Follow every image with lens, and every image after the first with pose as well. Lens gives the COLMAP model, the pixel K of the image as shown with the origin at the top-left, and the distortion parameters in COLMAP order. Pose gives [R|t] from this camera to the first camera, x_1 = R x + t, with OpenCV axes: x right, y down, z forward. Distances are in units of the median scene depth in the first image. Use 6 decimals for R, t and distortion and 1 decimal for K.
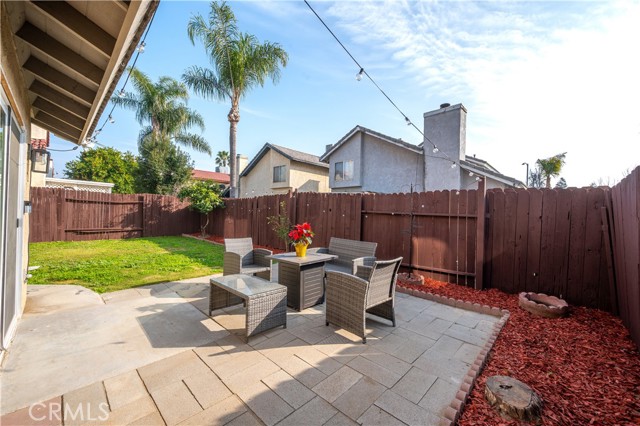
lens RADIAL K [[248.3, 0, 320.0], [0, 248.3, 213.0], [0, 0, 1]] dist [-0.000109, -0.000011]
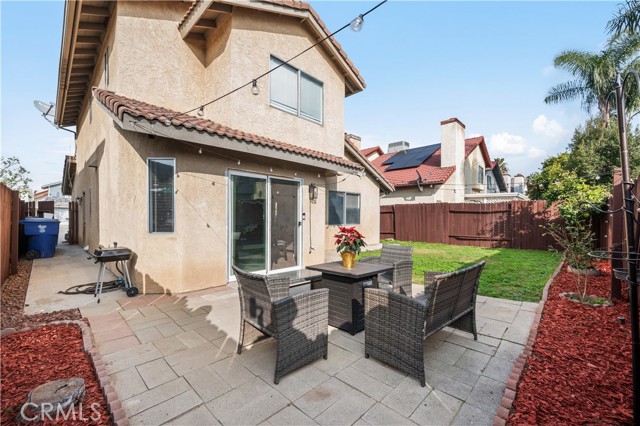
lens RADIAL K [[263.9, 0, 320.0], [0, 263.9, 213.0], [0, 0, 1]] dist [0.000258, 0.000054]
pose [[-0.010622, -0.042100, -0.999057, 0.332721], [-0.002507, 0.999111, -0.042075, 0.013837], [0.999940, 0.002057, -0.010718, 0.366995]]
